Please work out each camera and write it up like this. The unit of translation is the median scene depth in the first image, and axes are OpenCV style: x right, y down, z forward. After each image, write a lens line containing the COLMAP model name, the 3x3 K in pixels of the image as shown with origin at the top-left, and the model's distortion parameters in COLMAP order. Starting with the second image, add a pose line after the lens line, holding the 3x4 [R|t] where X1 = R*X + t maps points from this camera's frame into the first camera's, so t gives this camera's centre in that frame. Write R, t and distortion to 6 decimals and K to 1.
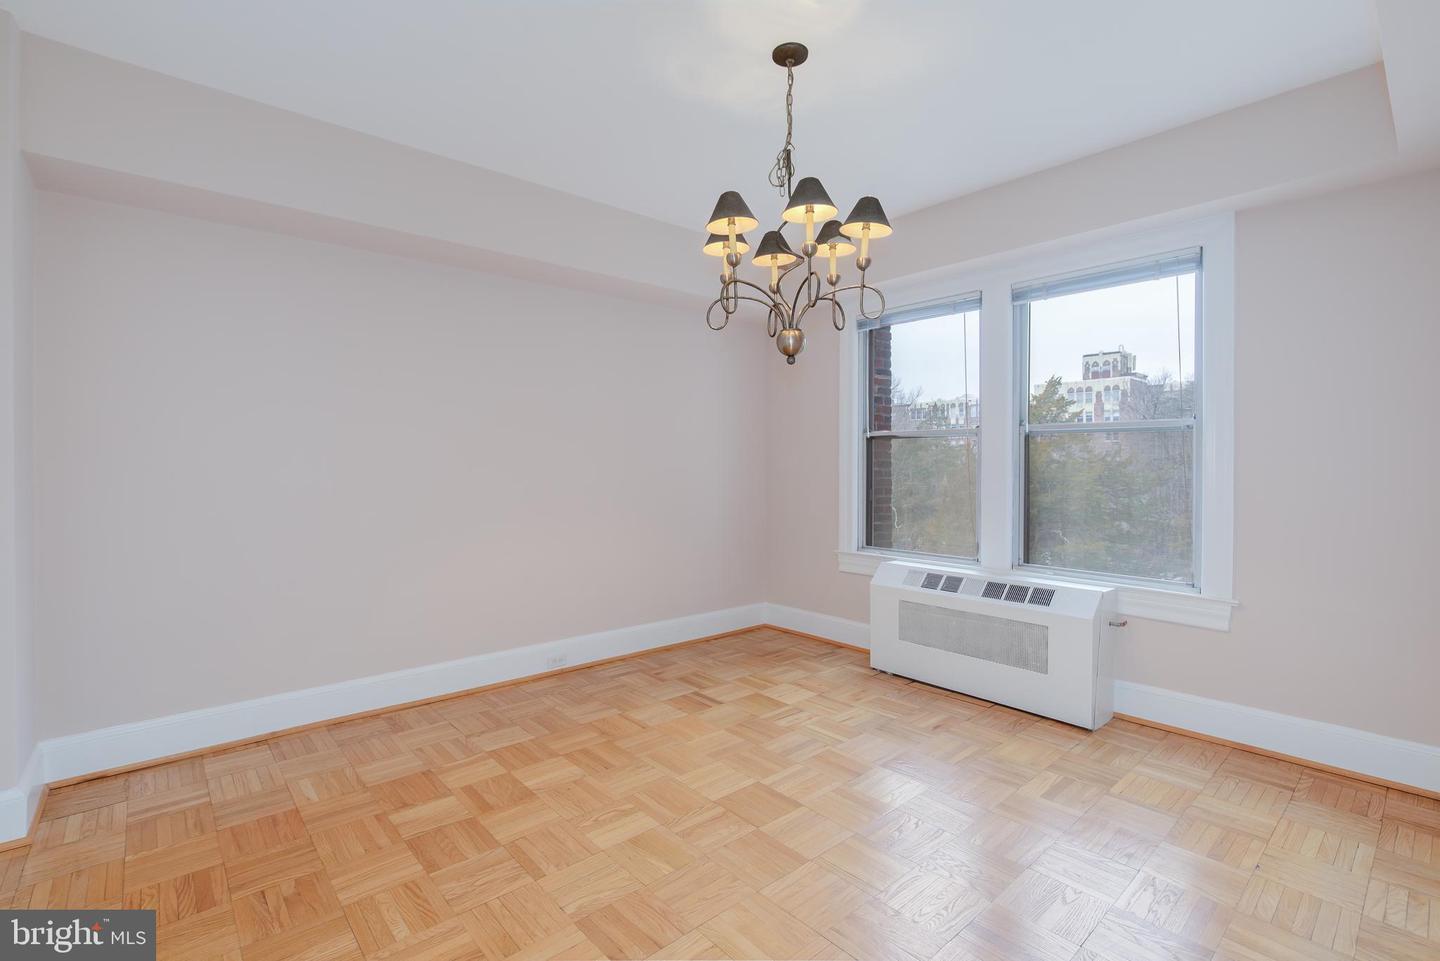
lens RADIAL K [[660.5, 0, 717.6], [0, 660.5, 469.1], [0, 0, 1]] dist [-0.019279, 0.004454]
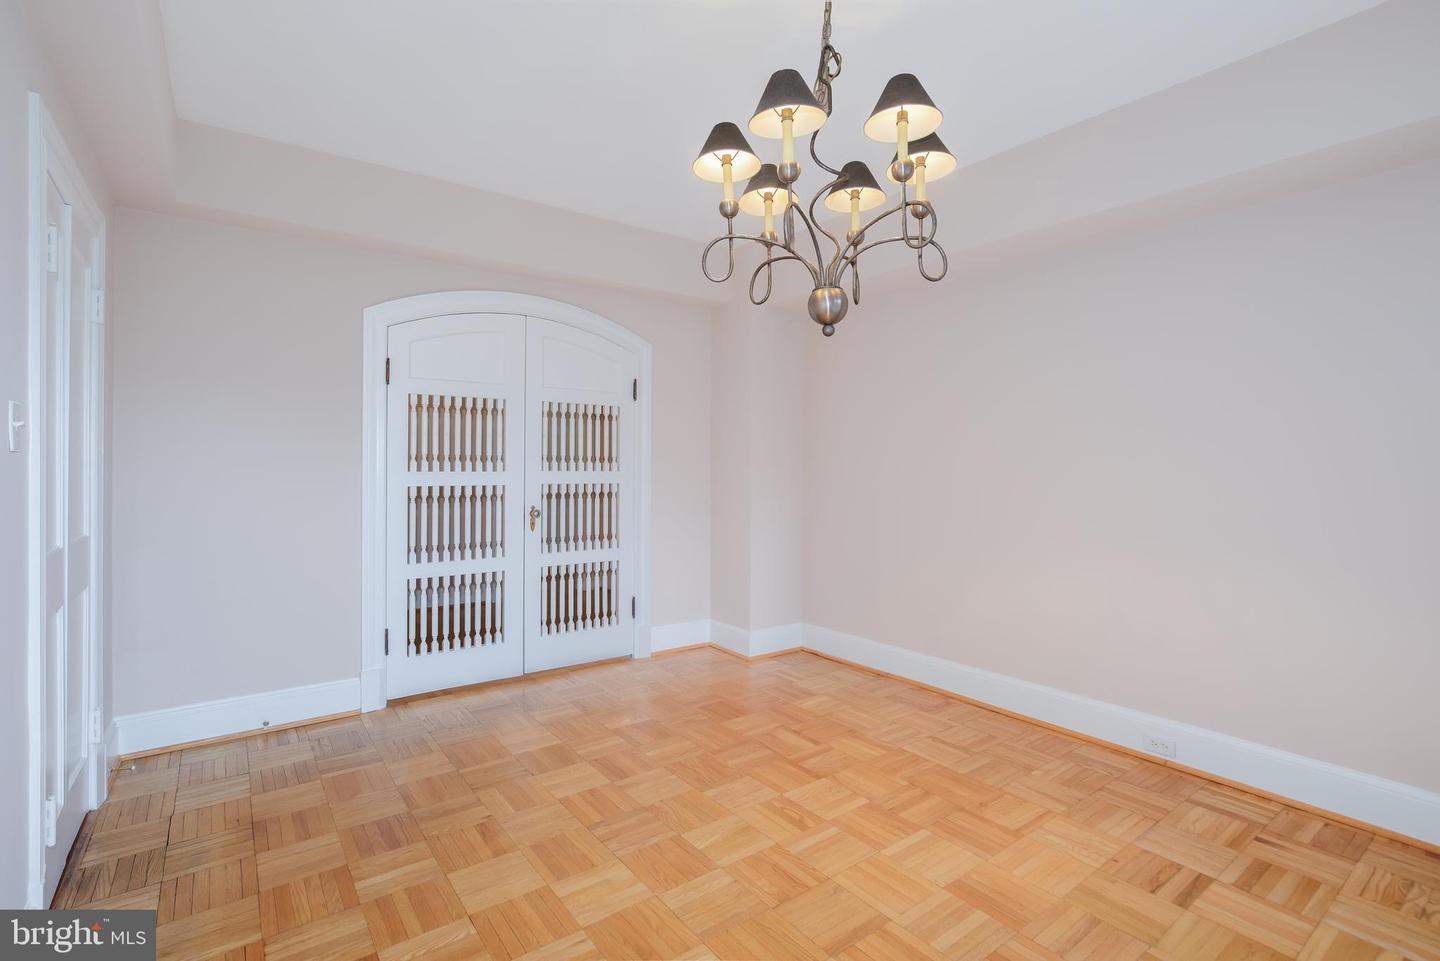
lens RADIAL K [[660.5, 0, 705.8], [0, 660.5, 473.2], [0, 0, 1]] dist [-0.019279, 0.004454]
pose [[-0.081625, 0.011166, -0.996601, 0.579812], [-0.018404, 0.999750, 0.012708, -0.008647], [0.996493, 0.019378, -0.081399, 0.635795]]
